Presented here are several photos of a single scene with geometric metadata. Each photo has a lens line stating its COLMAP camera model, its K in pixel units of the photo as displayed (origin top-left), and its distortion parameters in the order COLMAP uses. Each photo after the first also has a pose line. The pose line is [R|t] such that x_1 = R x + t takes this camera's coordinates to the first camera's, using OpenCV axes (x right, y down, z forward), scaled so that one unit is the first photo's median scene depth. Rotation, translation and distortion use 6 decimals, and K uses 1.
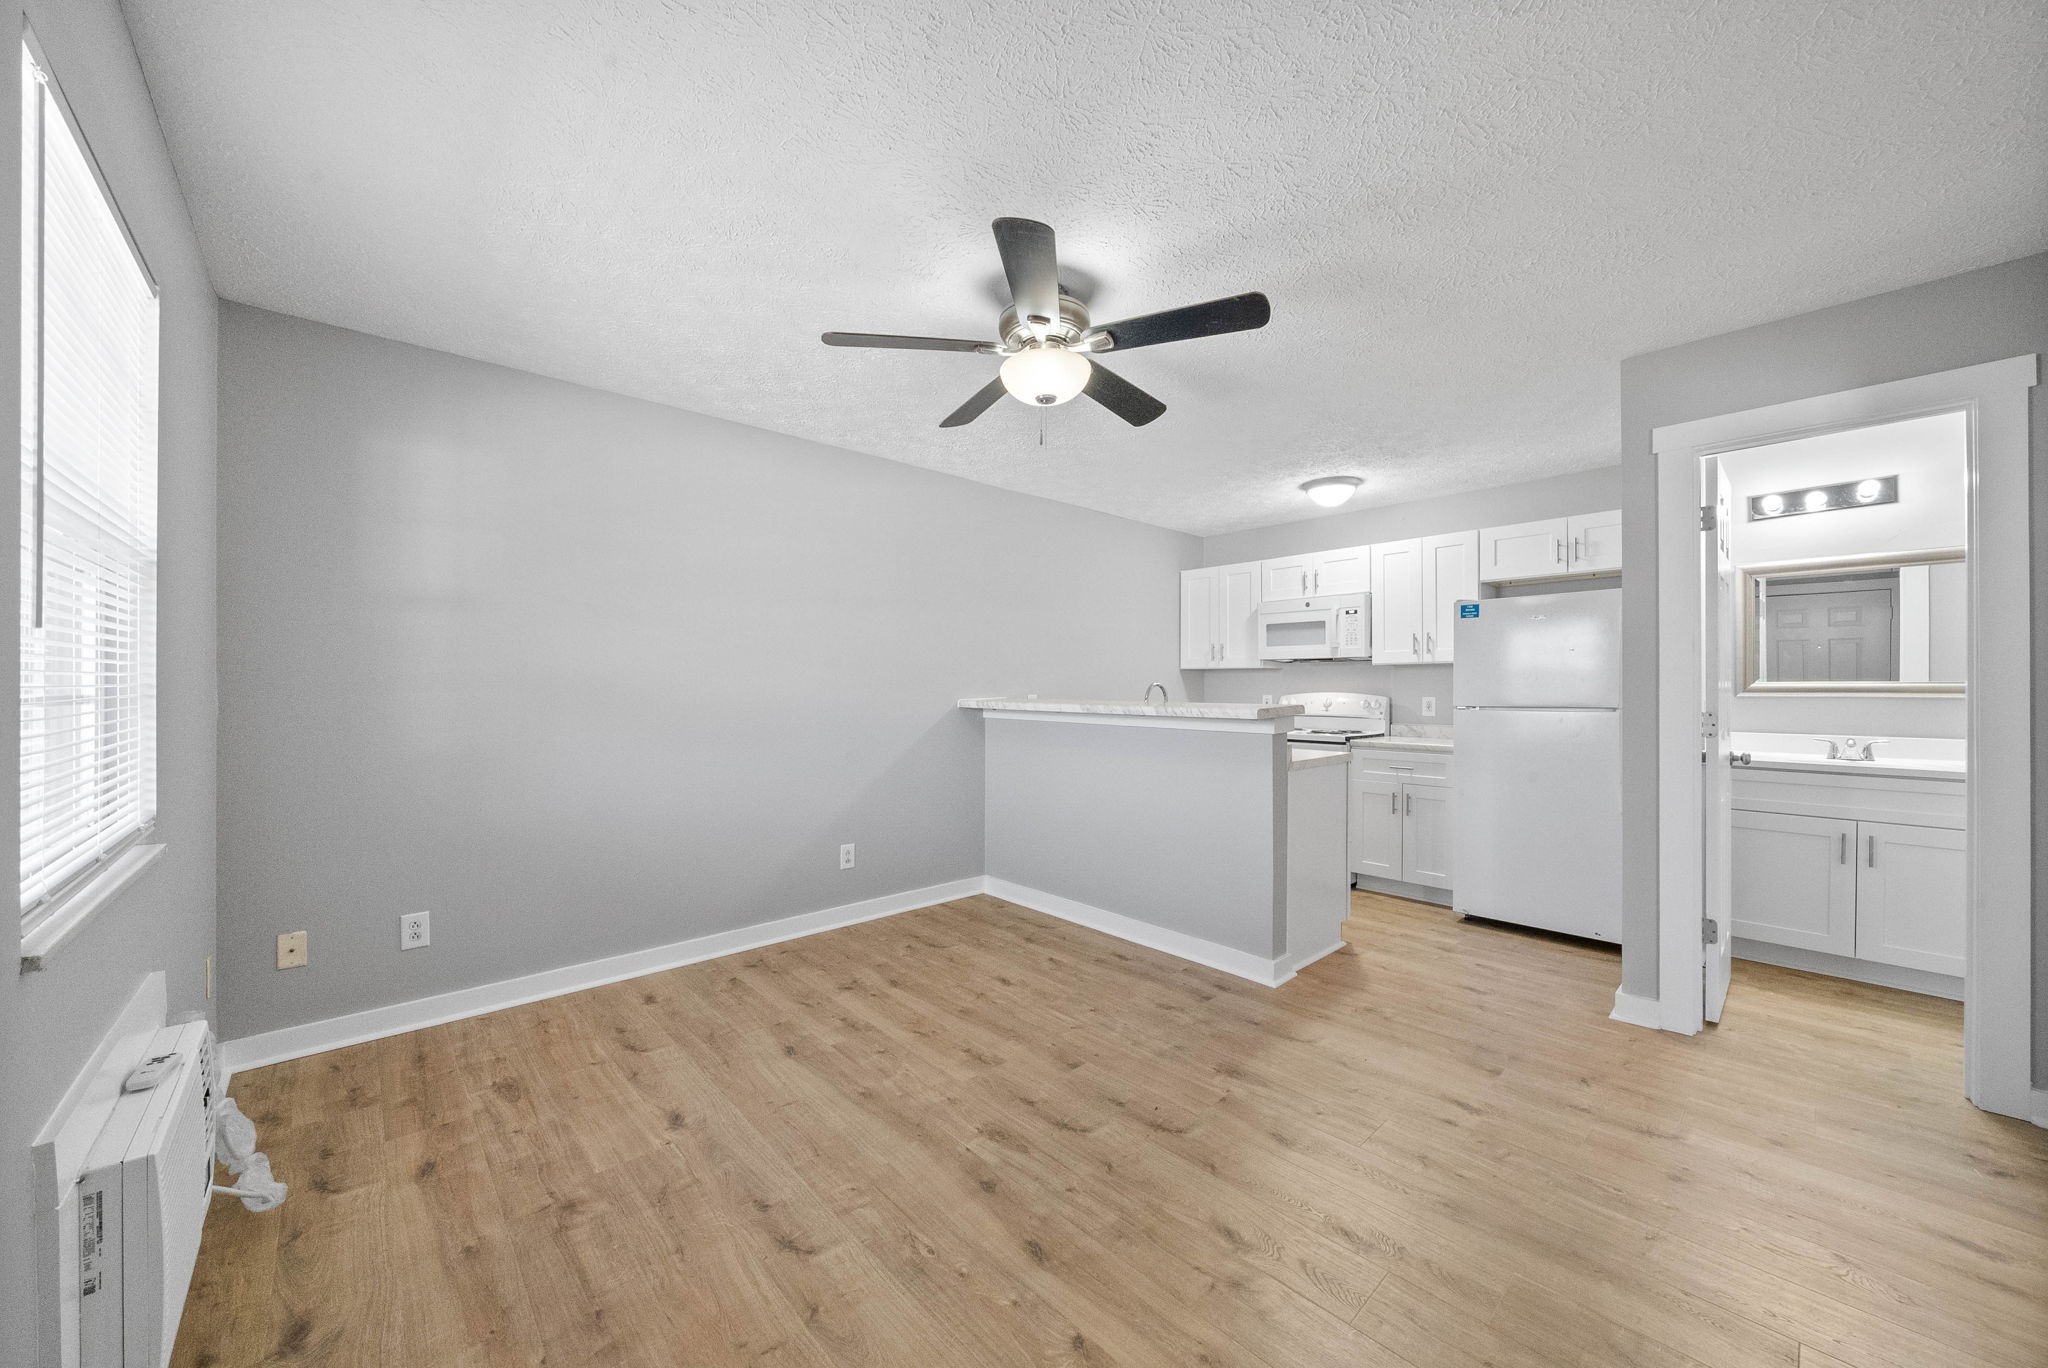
lens RADIAL K [[741.0, 0, 1026.9], [0, 741.0, 688.9], [0, 0, 1]] dist [-0.007210, 0.000121]
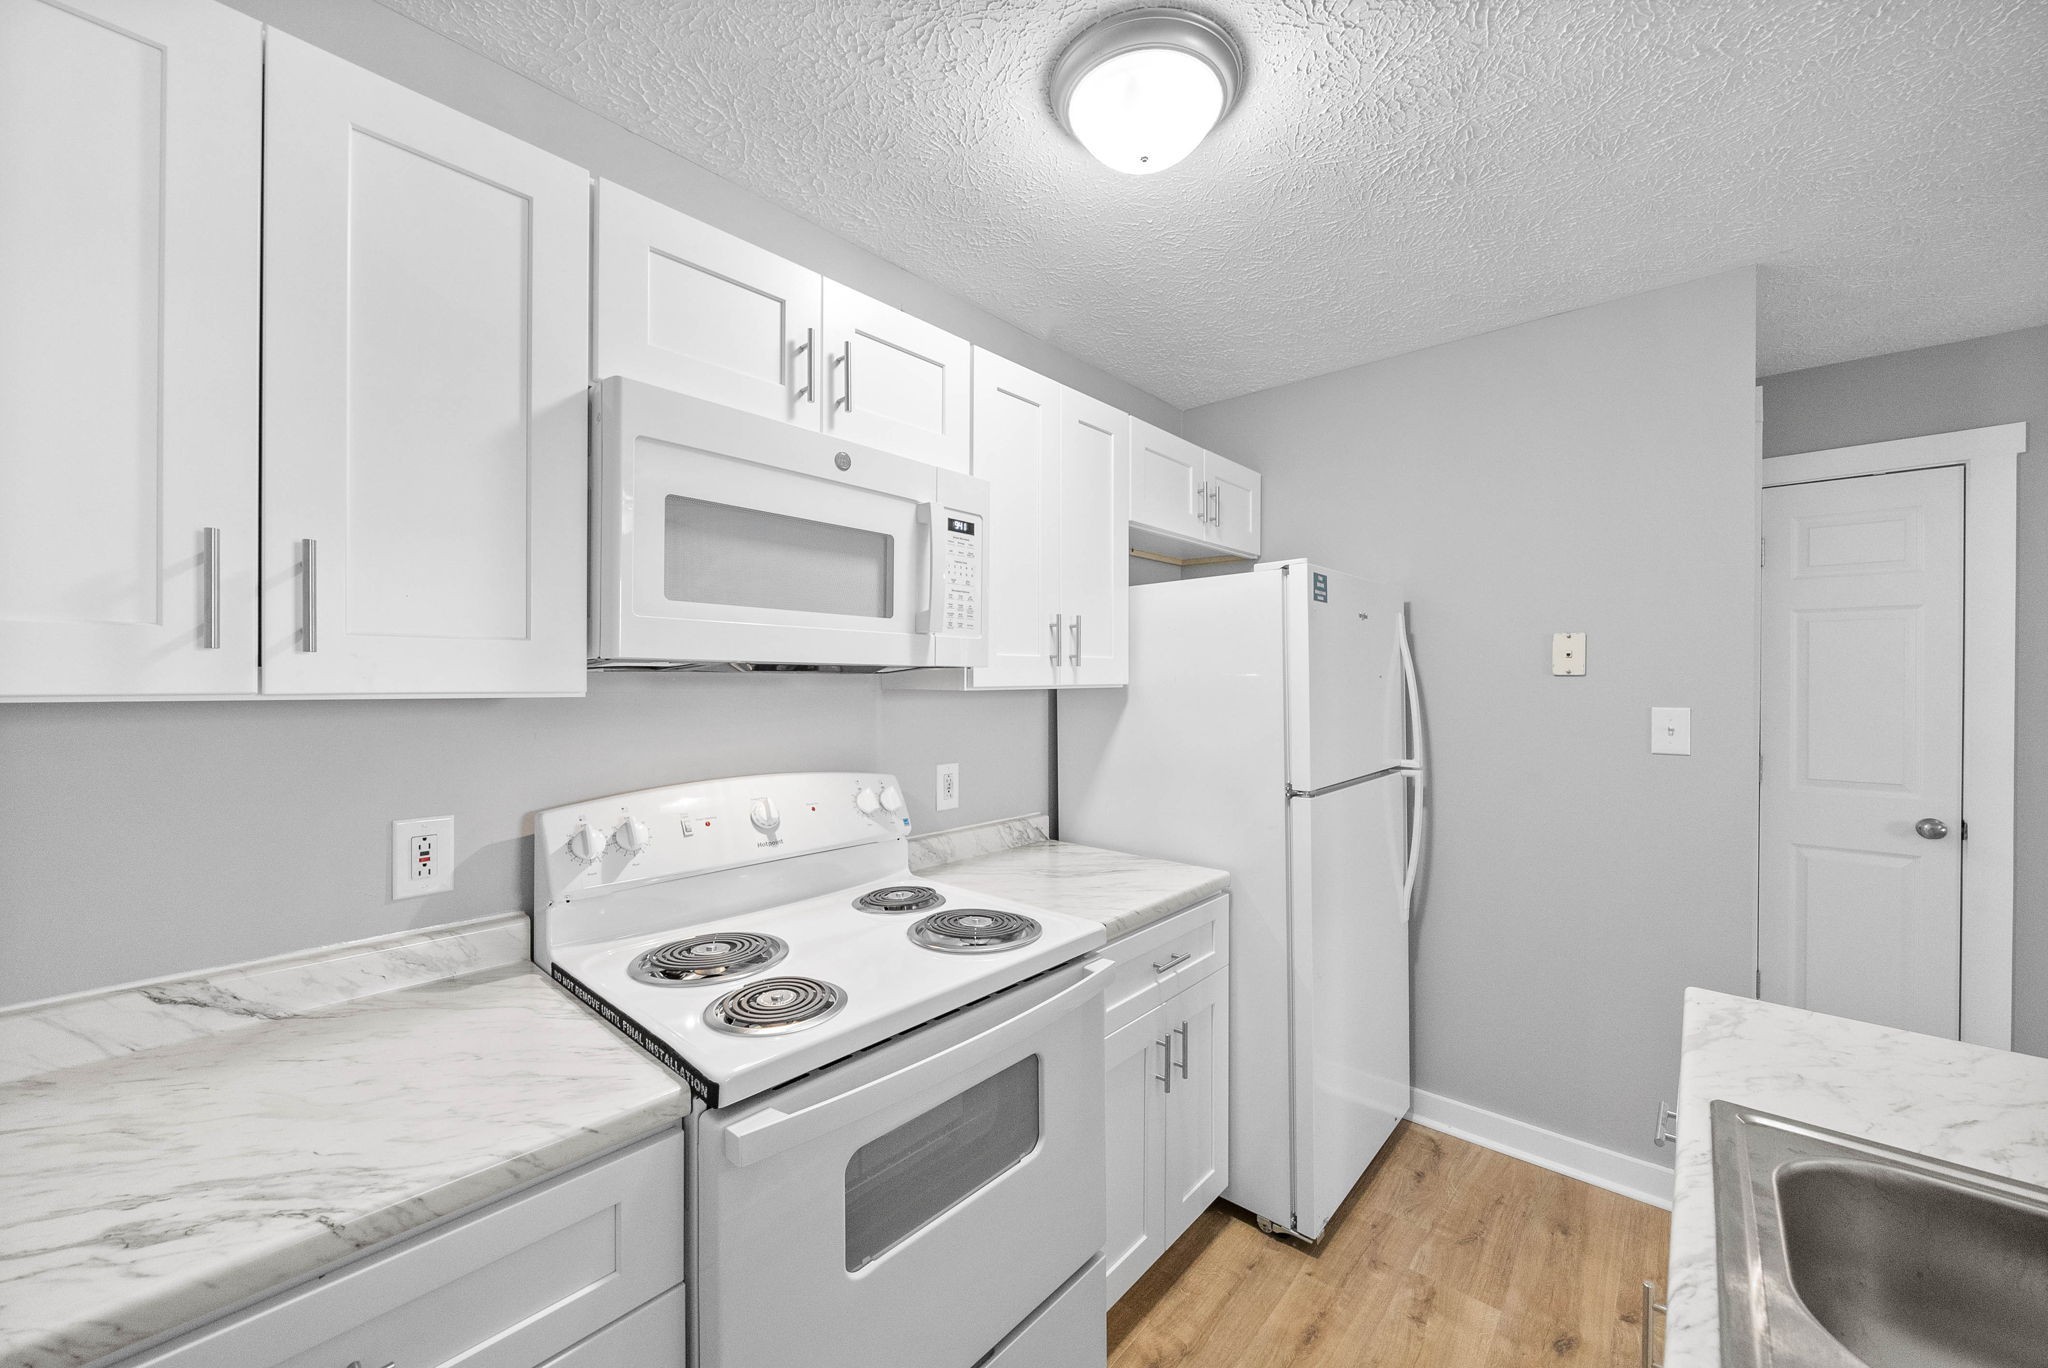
lens RADIAL K [[777.8, 0, 1024.0], [0, 777.8, 684.0], [0, 0, 1]] dist [-0.007098, -0.000010]
pose [[-0.110557, -0.006456, 0.993849, 0.175433], [-0.000044, 0.999979, 0.006491, -0.065565], [-0.993870, 0.000674, -0.110555, 1.756658]]
